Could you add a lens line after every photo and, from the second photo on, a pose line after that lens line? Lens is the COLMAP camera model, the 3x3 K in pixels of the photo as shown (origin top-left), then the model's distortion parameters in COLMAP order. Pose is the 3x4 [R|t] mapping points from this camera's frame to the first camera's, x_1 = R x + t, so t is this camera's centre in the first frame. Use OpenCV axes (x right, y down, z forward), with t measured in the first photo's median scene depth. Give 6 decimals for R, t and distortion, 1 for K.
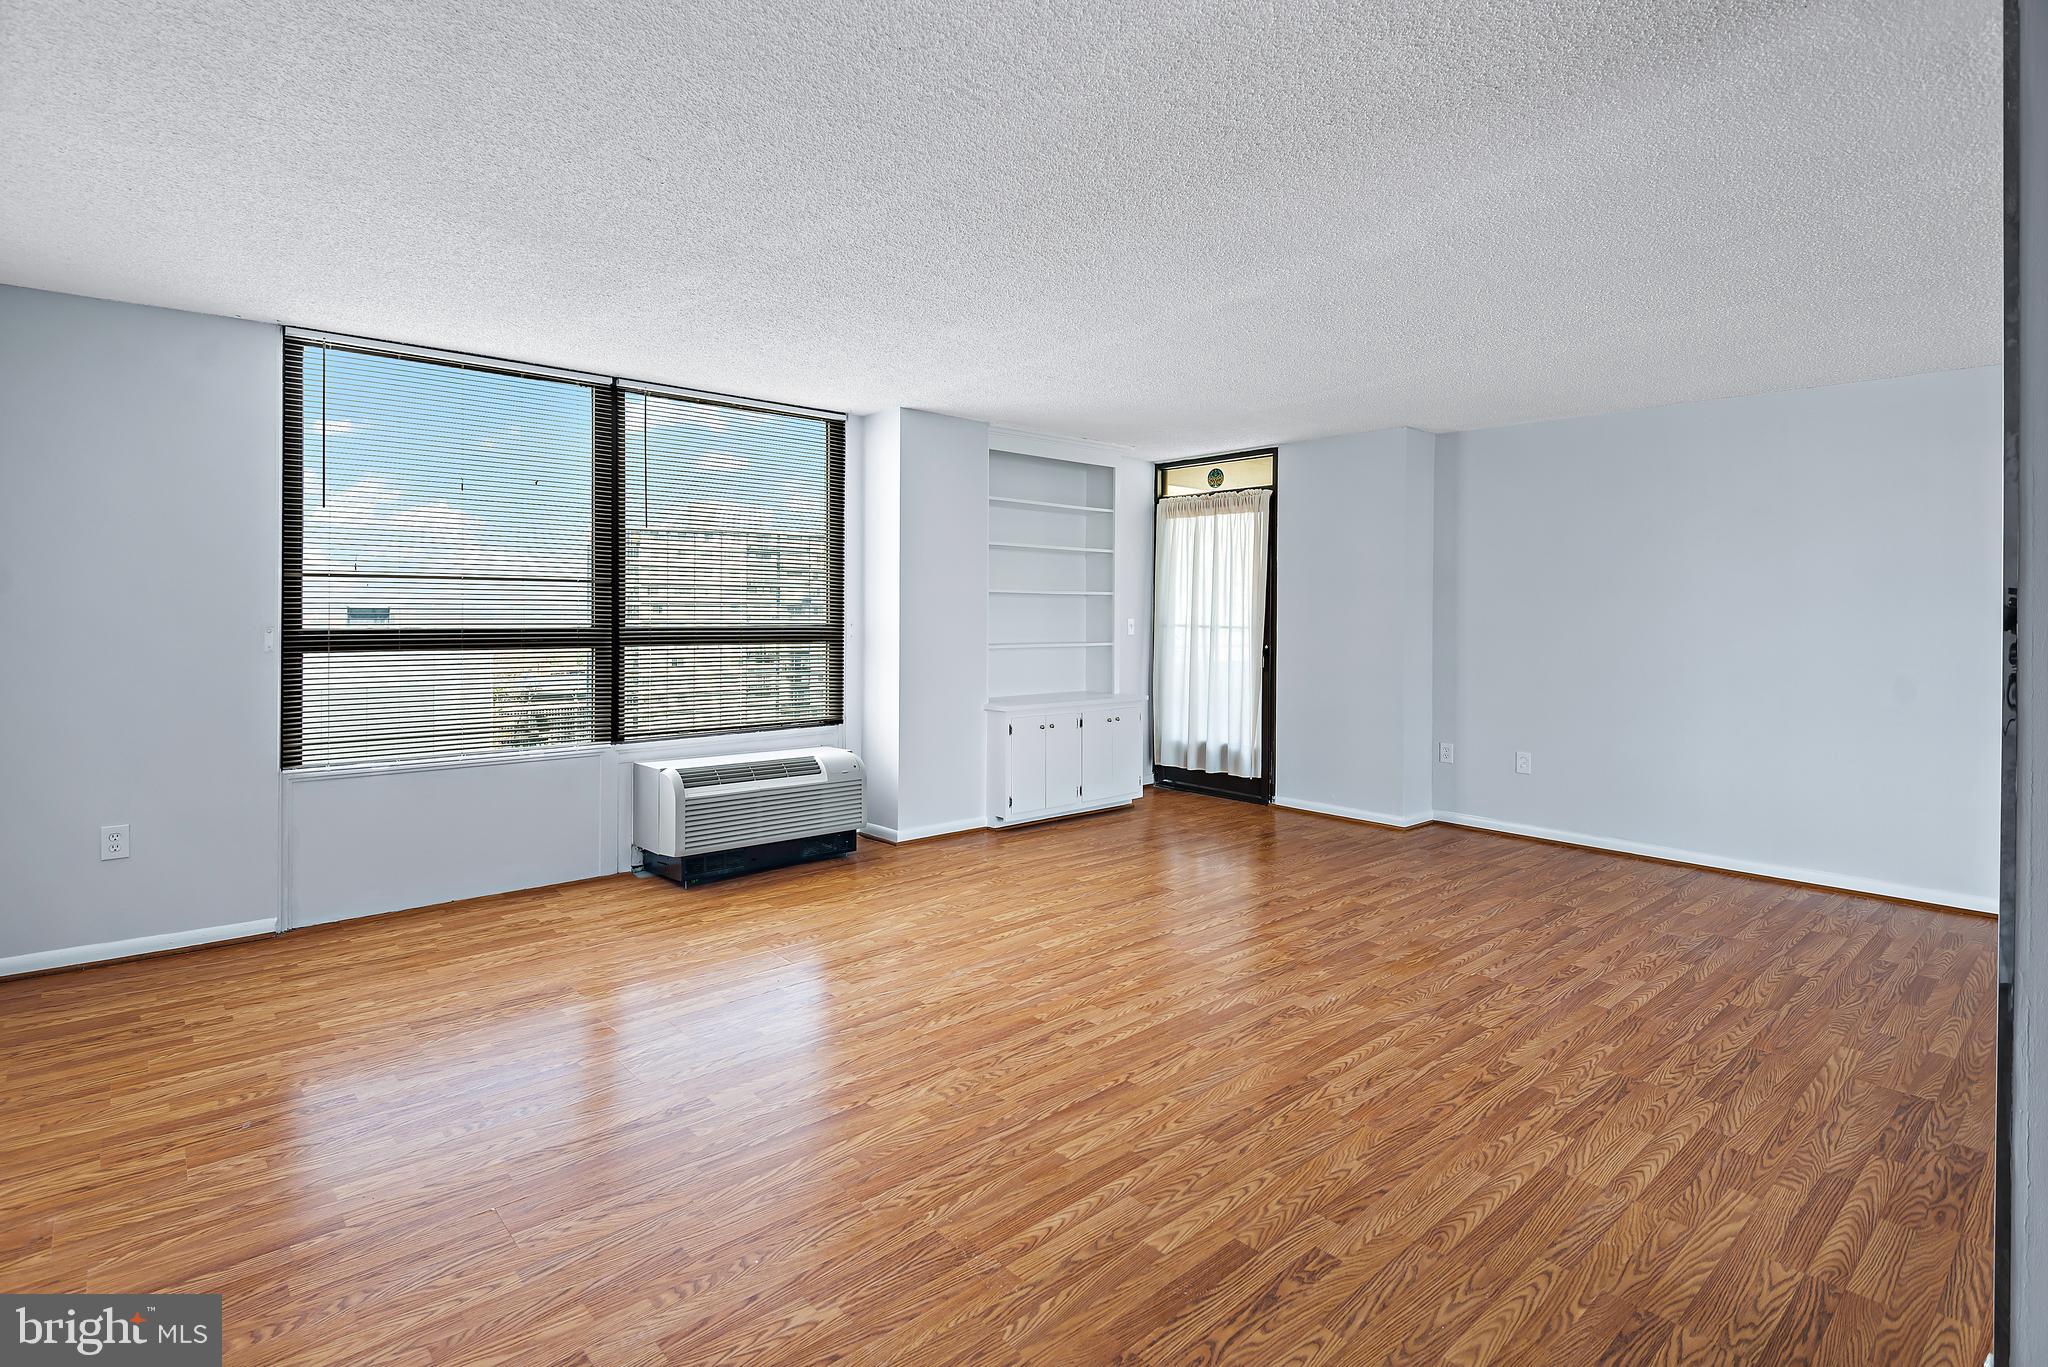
lens RADIAL K [[999.8, 0, 1024.8], [0, 999.8, 690.9], [0, 0, 1]] dist [0.025399, -0.004444]
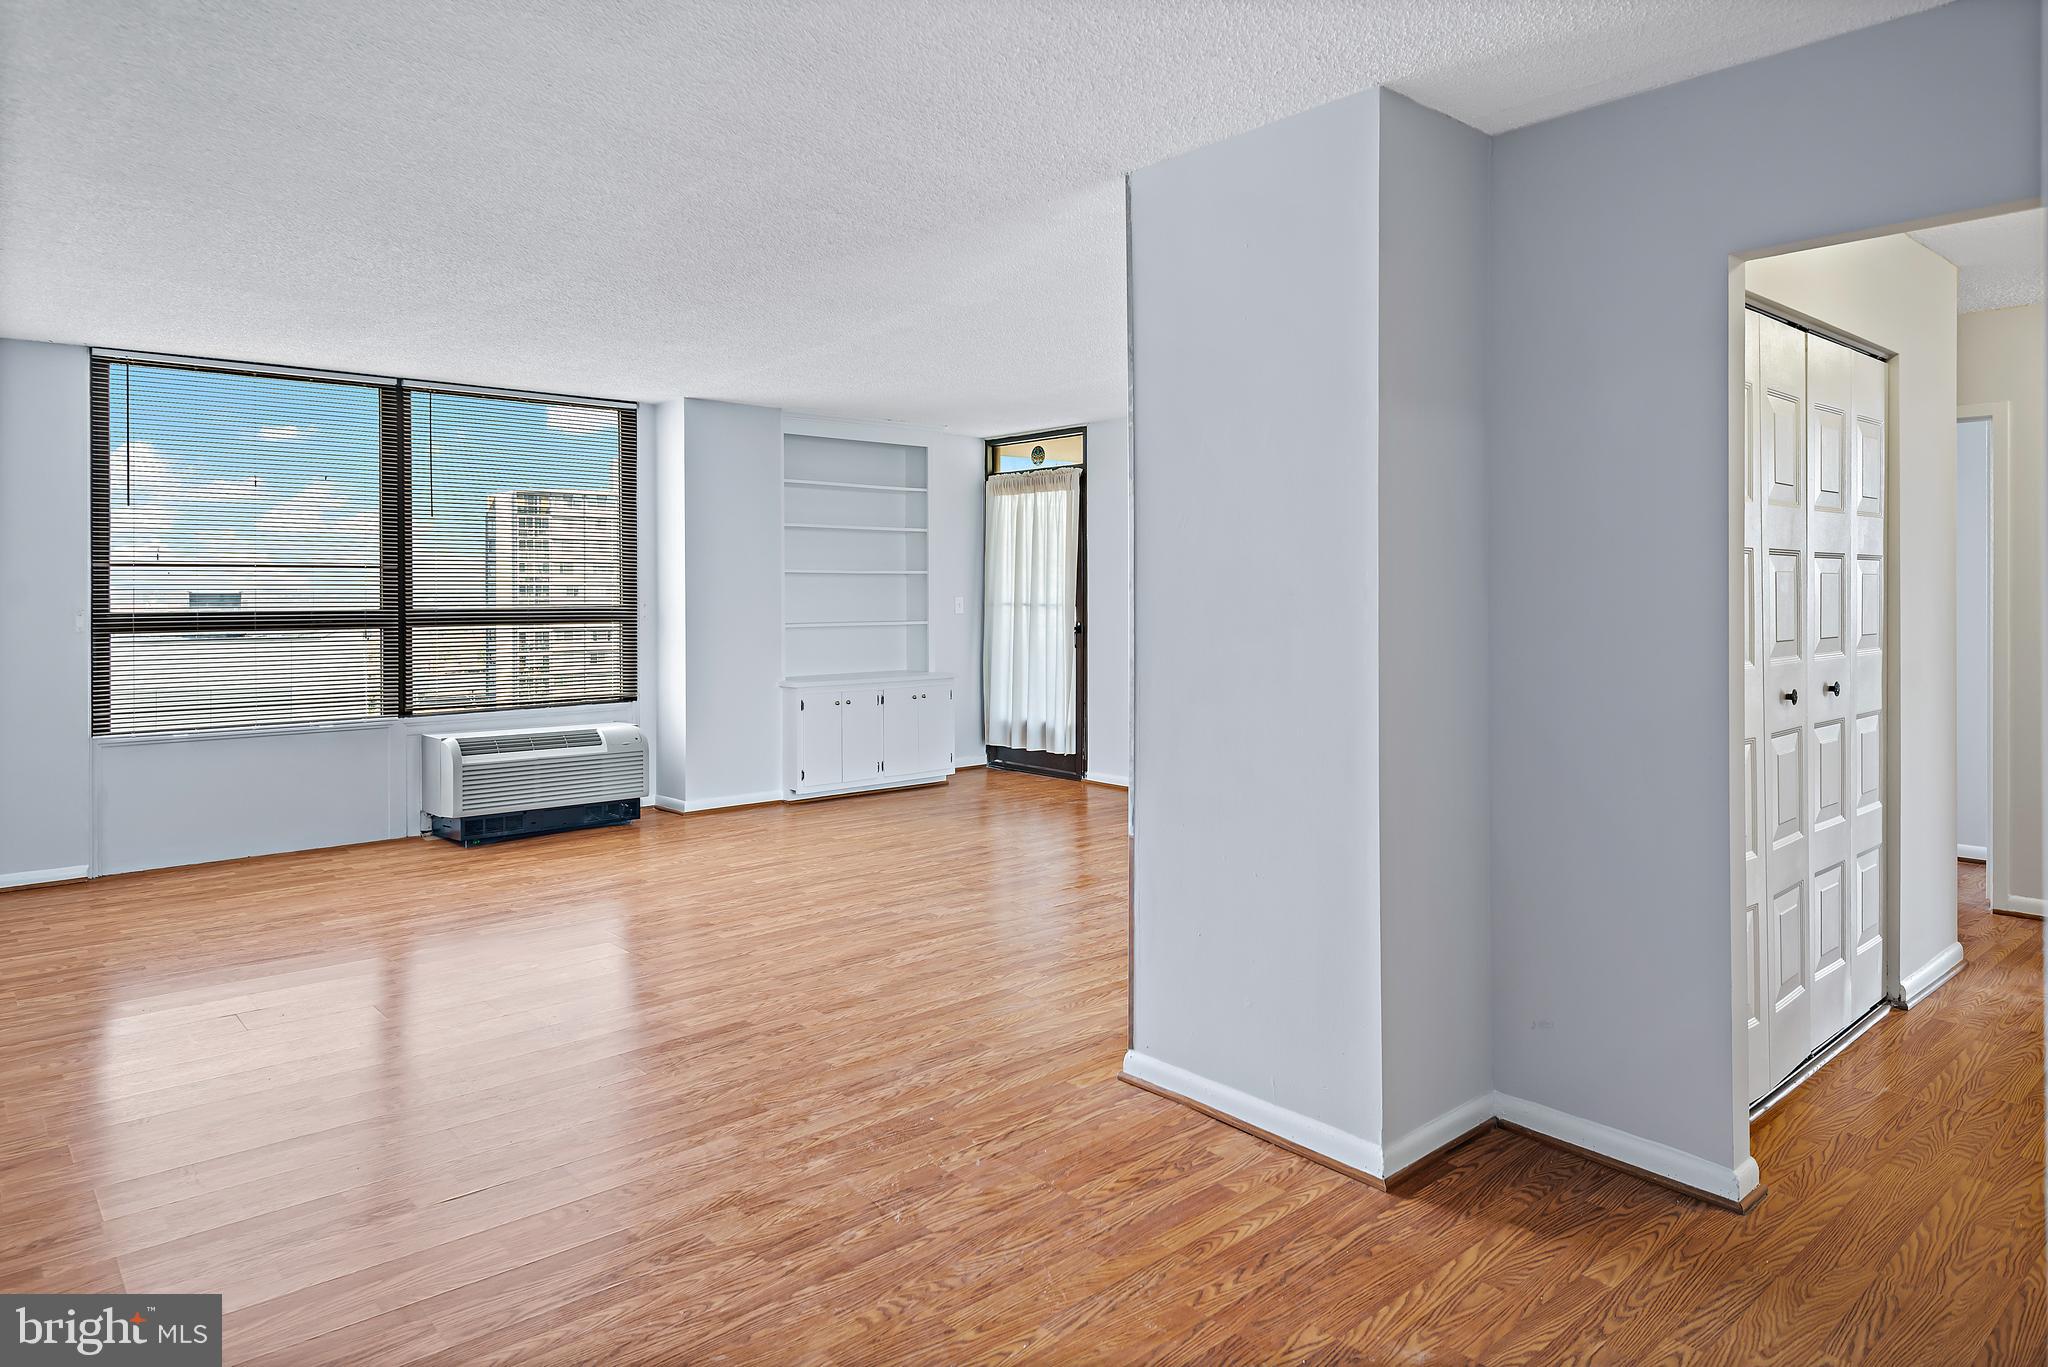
lens RADIAL K [[1243.2, 0, 1038.5], [0, 1243.2, 686.0], [0, 0, 1]] dist [0.015060, 0.003631]
pose [[0.999948, -0.009773, 0.002993, 0.254117], [0.009780, 0.999949, -0.002524, 0.027485], [-0.002968, 0.002553, 0.999992, -0.322758]]
